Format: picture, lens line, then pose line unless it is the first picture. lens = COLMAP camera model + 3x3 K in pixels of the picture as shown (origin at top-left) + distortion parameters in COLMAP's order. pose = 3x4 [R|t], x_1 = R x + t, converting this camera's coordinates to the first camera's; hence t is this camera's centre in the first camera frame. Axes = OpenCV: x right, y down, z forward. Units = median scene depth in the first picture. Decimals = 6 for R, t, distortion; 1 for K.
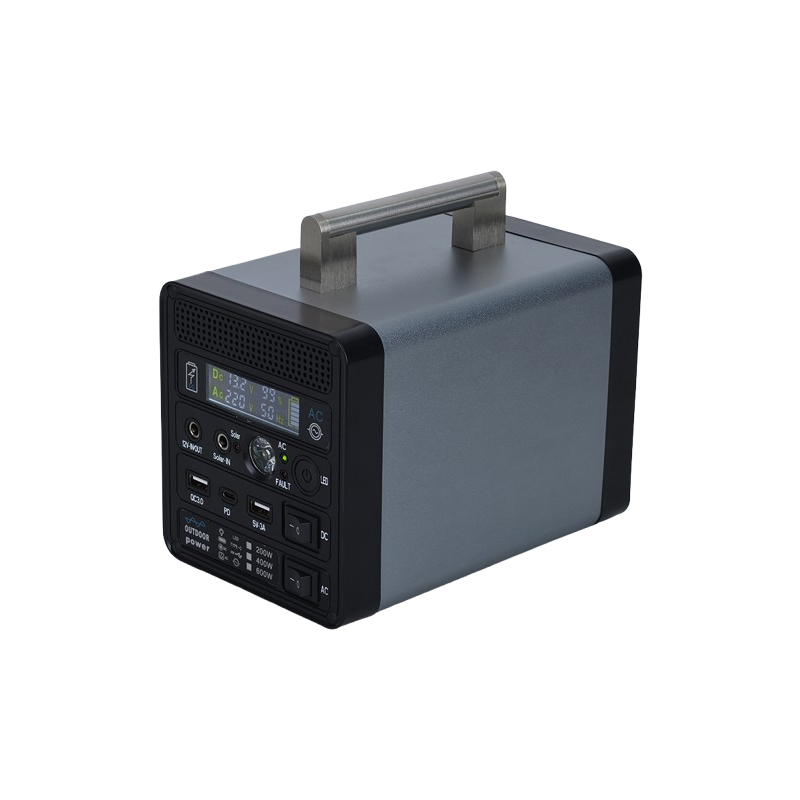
lens RADIAL K [[2471.2, 0, 399.6], [0, 2471.2, 400.9], [0, 0, 1]] dist [0.080204, 0.000000]
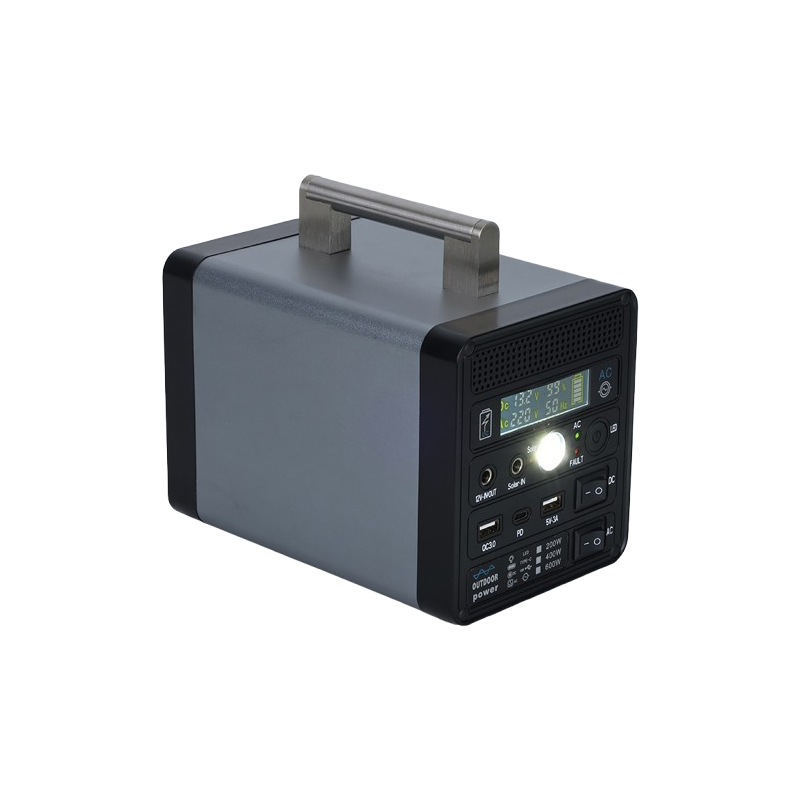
lens RADIAL K [[2463.0, 0, 399.4], [0, 2463.0, 400.5], [0, 0, 1]] dist [0.141424, 0.000000]
pose [[-0.012140, -0.346230, 0.938071, -0.991260], [0.333857, 0.882902, 0.330188, -0.349741], [-0.942546, 0.317190, 0.104873, 0.930167]]
